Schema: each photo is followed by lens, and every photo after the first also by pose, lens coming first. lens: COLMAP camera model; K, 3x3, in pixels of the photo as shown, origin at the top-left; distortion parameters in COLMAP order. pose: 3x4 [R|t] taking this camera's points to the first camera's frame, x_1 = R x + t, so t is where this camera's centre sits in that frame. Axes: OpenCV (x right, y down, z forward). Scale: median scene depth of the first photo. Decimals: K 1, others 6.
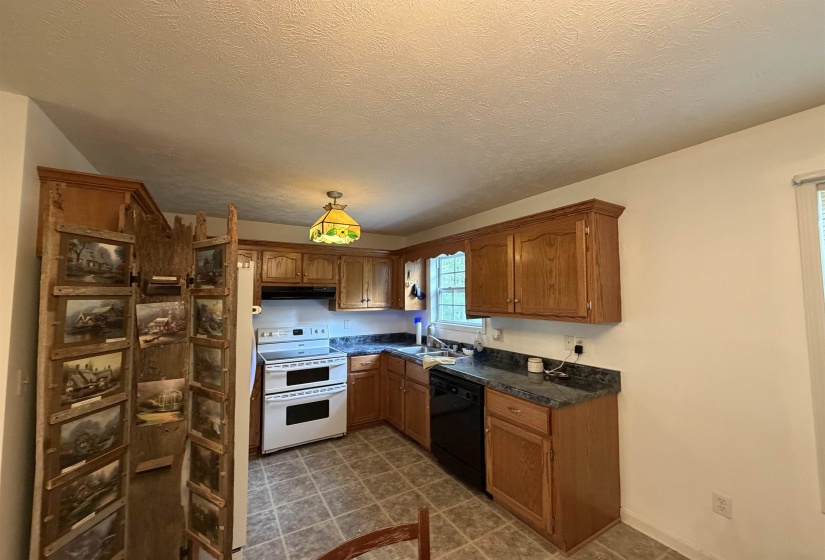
lens RADIAL K [[329.2, 0, 413.3], [0, 329.2, 275.7], [0, 0, 1]] dist [-0.001013, 0.001091]
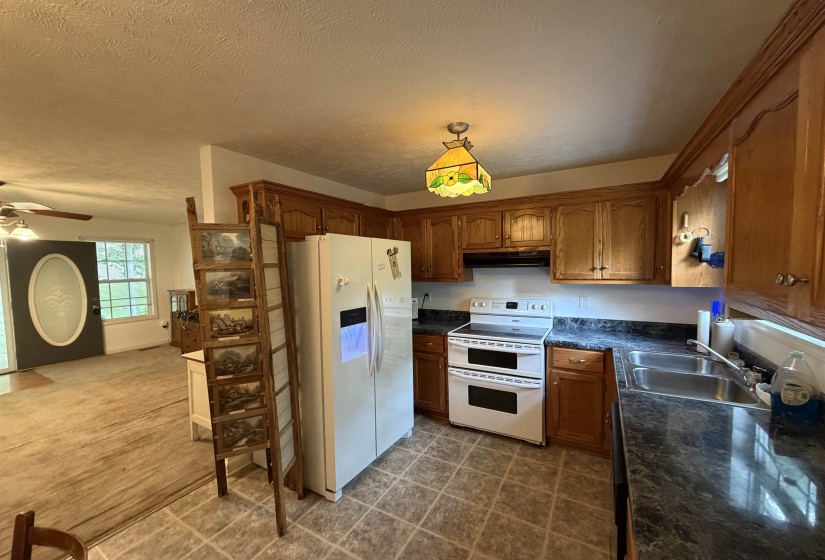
lens RADIAL K [[329.2, 0, 409.8], [0, 329.2, 284.0], [0, 0, 1]] dist [-0.001013, 0.001091]
pose [[0.482938, 0.046638, -0.874412, 0.328581], [0.072263, 0.993052, 0.092876, 0.022235], [0.872668, -0.108041, 0.476212, 0.458446]]
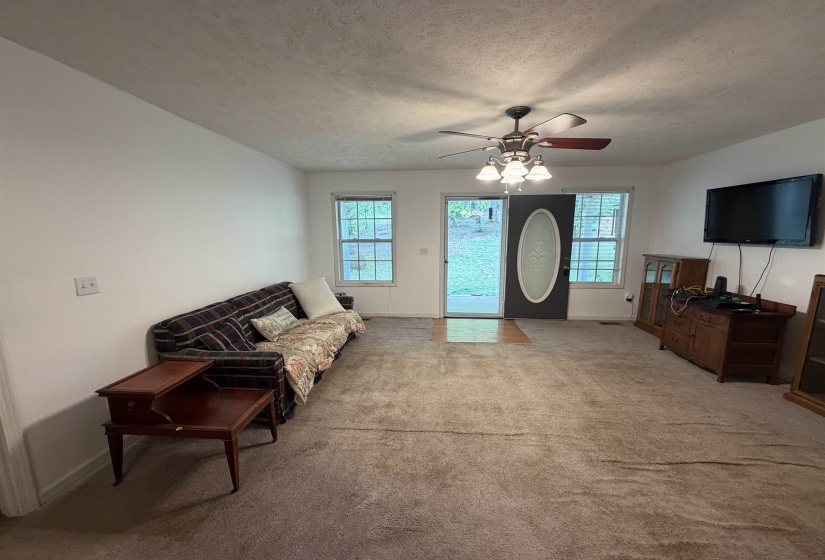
lens RADIAL K [[329.2, 0, 411.4], [0, 329.2, 290.1], [0, 0, 1]] dist [-0.001013, 0.001091]
pose [[-0.580627, 0.144254, -0.801289, -0.282752], [0.059131, 0.989051, 0.135208, 0.034600], [0.812020, 0.031124, -0.582799, 0.137654]]
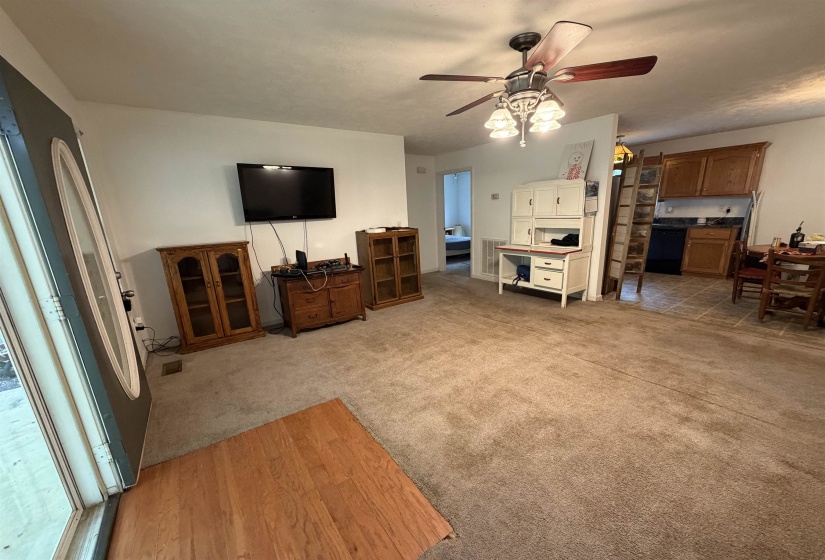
lens RADIAL K [[329.2, 0, 406.5], [0, 329.2, 293.5], [0, 0, 1]] dist [-0.001013, 0.001091]
pose [[0.996470, -0.056615, 0.061981, -1.500290], [0.034680, 0.950026, 0.310240, -0.013178], [-0.076447, -0.306995, 0.948636, -0.930142]]
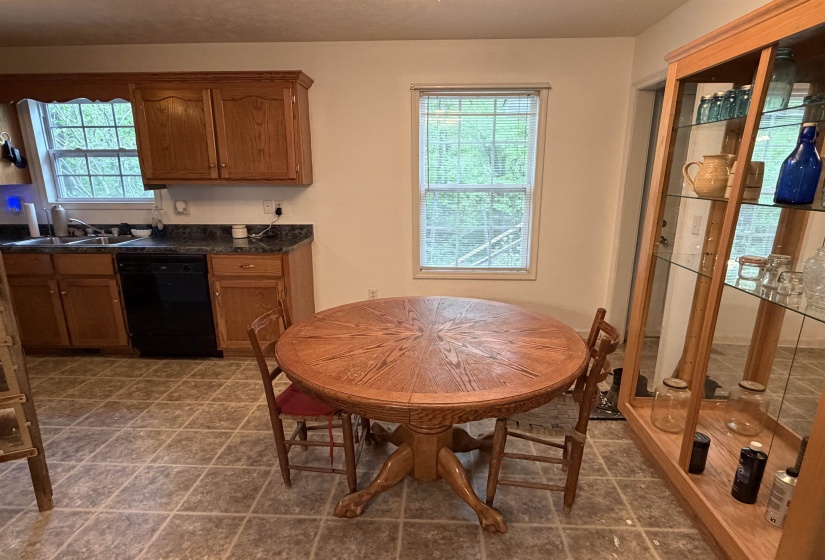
lens RADIAL K [[466.4, 0, 414.8], [0, 466.4, 303.7], [0, 0, 1]] dist [0.000098, -0.000404]
pose [[0.555135, -0.223402, 0.801197, -0.457118], [-0.050125, 0.952518, 0.300327, 0.019138], [-0.830248, -0.206883, 0.517578, -0.212343]]
